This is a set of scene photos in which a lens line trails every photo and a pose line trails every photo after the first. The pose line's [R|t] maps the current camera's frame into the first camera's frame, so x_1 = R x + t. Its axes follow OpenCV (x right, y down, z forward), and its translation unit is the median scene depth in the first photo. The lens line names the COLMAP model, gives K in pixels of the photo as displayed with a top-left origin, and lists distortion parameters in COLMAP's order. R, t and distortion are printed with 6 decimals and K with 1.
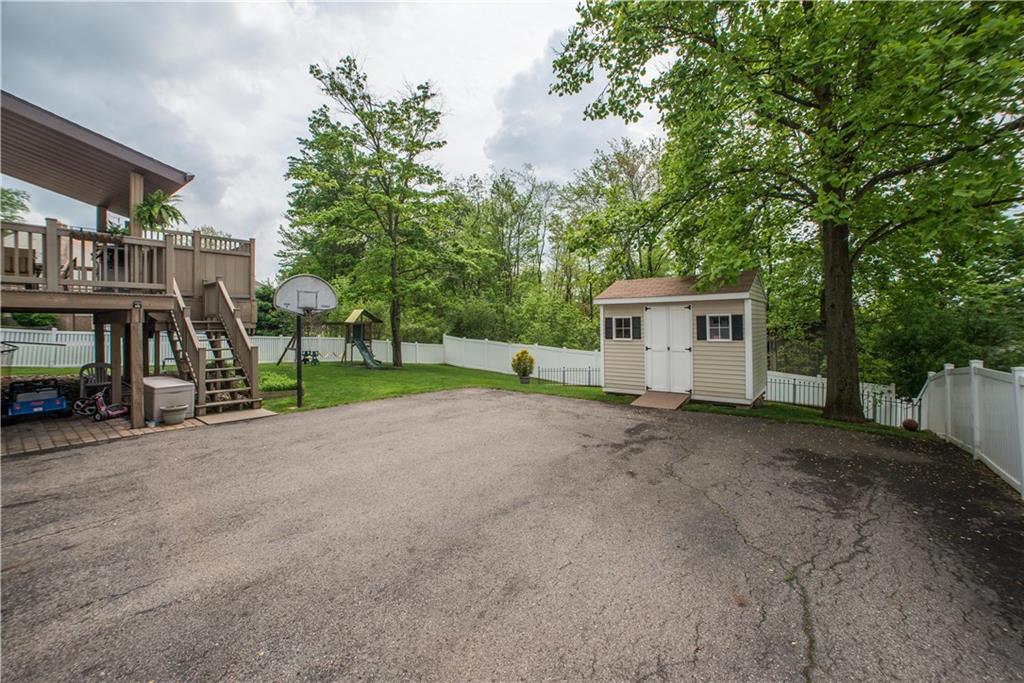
lens RADIAL K [[411.8, 0, 540.6], [0, 411.8, 328.5], [0, 0, 1]] dist [-0.000076, 0.000021]
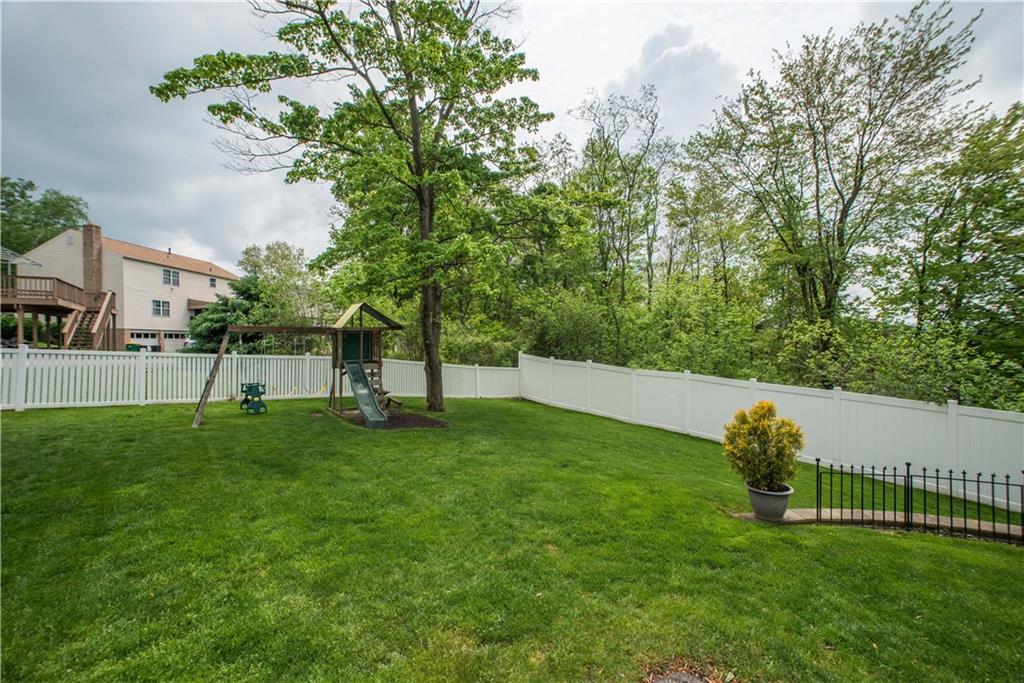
lens RADIAL K [[417.5, 0, 512.0], [0, 417.5, 341.5], [0, 0, 1]] dist [-0.000619, 0.000112]
pose [[0.969511, 0.000913, -0.245048, -0.087775], [-0.003832, 0.999927, -0.011432, 0.004945], [0.245020, 0.012023, 0.969444, 0.370037]]
